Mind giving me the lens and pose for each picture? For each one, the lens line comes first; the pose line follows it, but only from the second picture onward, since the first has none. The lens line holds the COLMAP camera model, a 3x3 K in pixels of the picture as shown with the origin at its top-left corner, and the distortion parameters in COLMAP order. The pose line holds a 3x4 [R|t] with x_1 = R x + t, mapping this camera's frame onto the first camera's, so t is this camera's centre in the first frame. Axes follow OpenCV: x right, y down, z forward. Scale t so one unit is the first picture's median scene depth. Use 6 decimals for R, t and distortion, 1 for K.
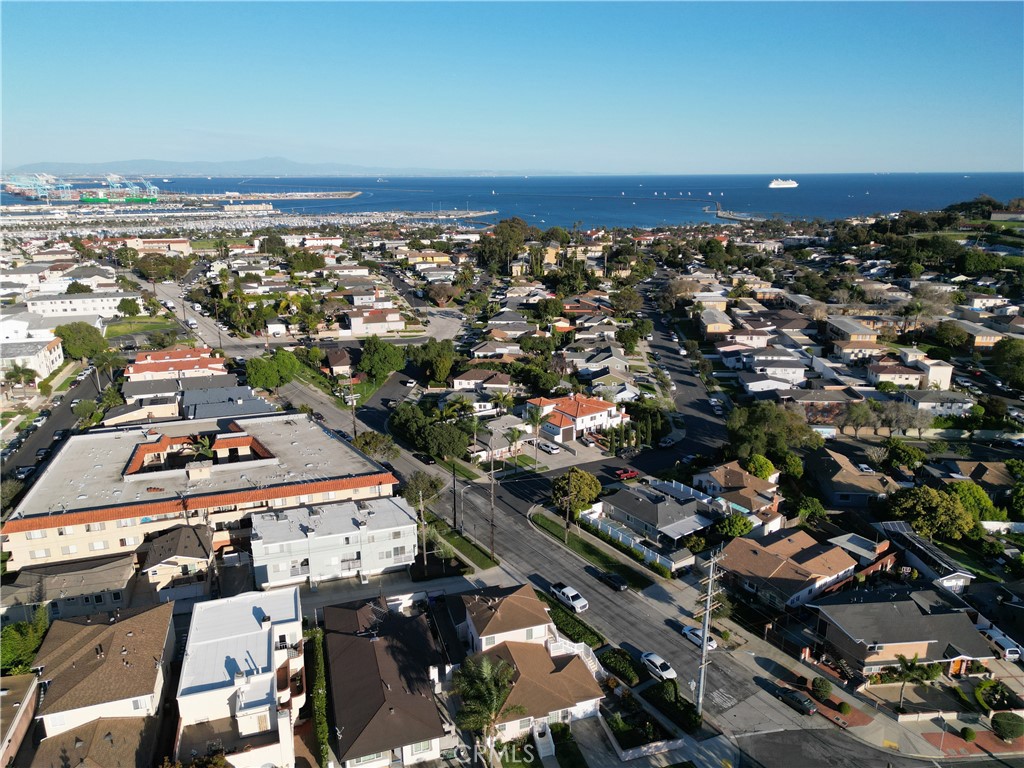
lens RADIAL K [[719.3, 0, 512.0], [0, 719.3, 384.0], [0, 0, 1]] dist [0.104512, -0.118189]
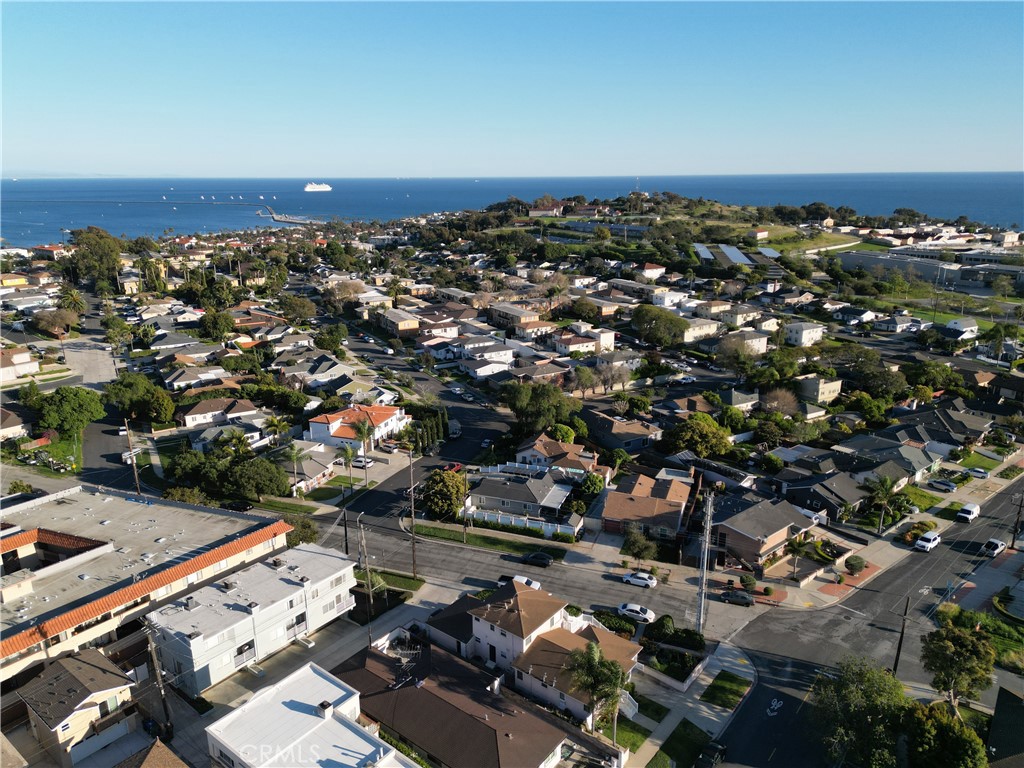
lens RADIAL K [[719.3, 0, 512.0], [0, 719.3, 384.0], [0, 0, 1]] dist [0.104512, -0.118189]
pose [[0.823584, -0.160677, 0.543960, -0.272722], [0.163173, 0.985612, 0.044081, -0.022373], [-0.543217, 0.052455, 0.837952, 0.076403]]
